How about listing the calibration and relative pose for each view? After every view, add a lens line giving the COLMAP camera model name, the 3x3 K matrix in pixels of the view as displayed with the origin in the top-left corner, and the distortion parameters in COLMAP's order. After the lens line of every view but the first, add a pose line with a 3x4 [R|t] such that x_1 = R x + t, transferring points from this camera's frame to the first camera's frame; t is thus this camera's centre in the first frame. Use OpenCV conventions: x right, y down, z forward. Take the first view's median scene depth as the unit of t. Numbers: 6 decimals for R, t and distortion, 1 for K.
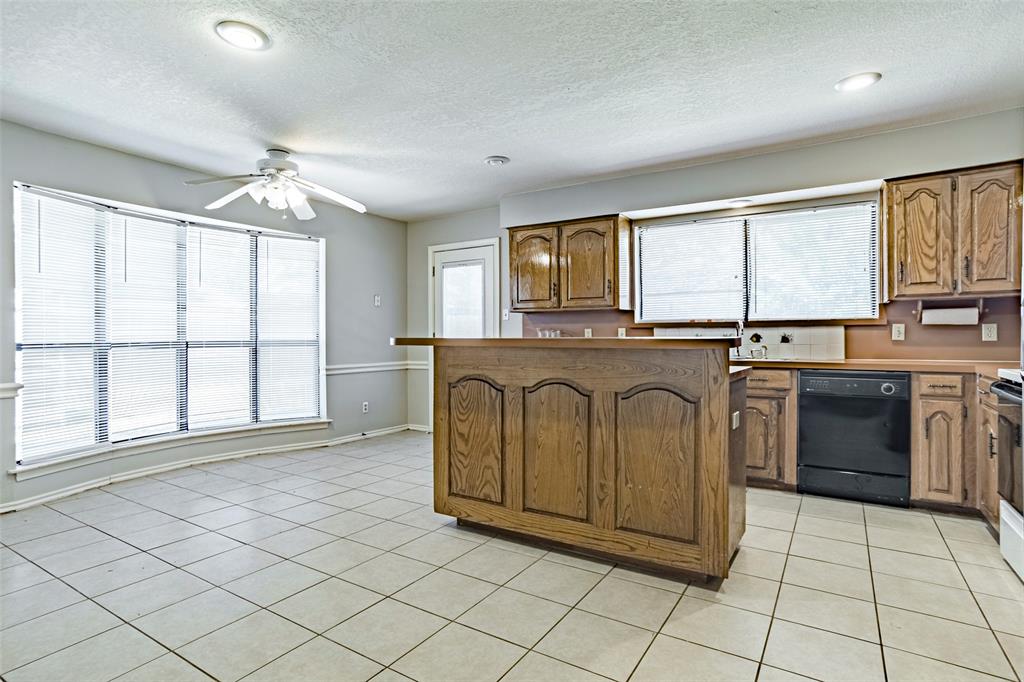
lens RADIAL K [[547.0, 0, 510.2], [0, 547.0, 336.2], [0, 0, 1]] dist [-0.024484, 0.021855]
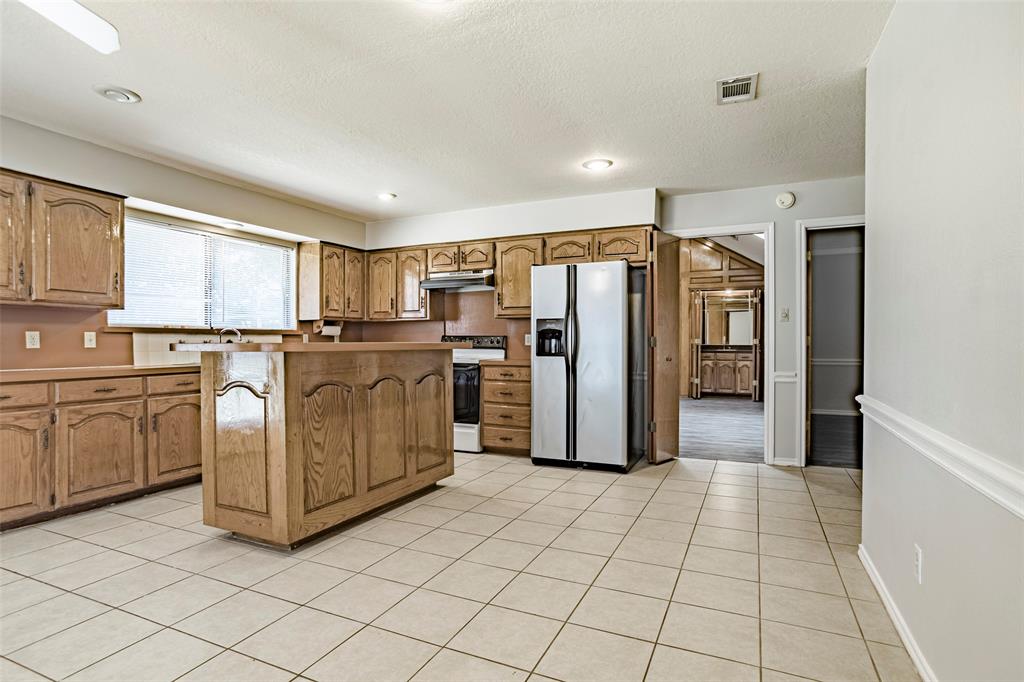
lens RADIAL K [[547.0, 0, 512.5], [0, 547.0, 345.4], [0, 0, 1]] dist [-0.024484, 0.021855]
pose [[-0.140321, -0.002737, 0.990102, -1.025563], [0.001057, 0.999995, 0.002914, 0.005218], [-0.990106, 0.001455, -0.140317, 0.755752]]
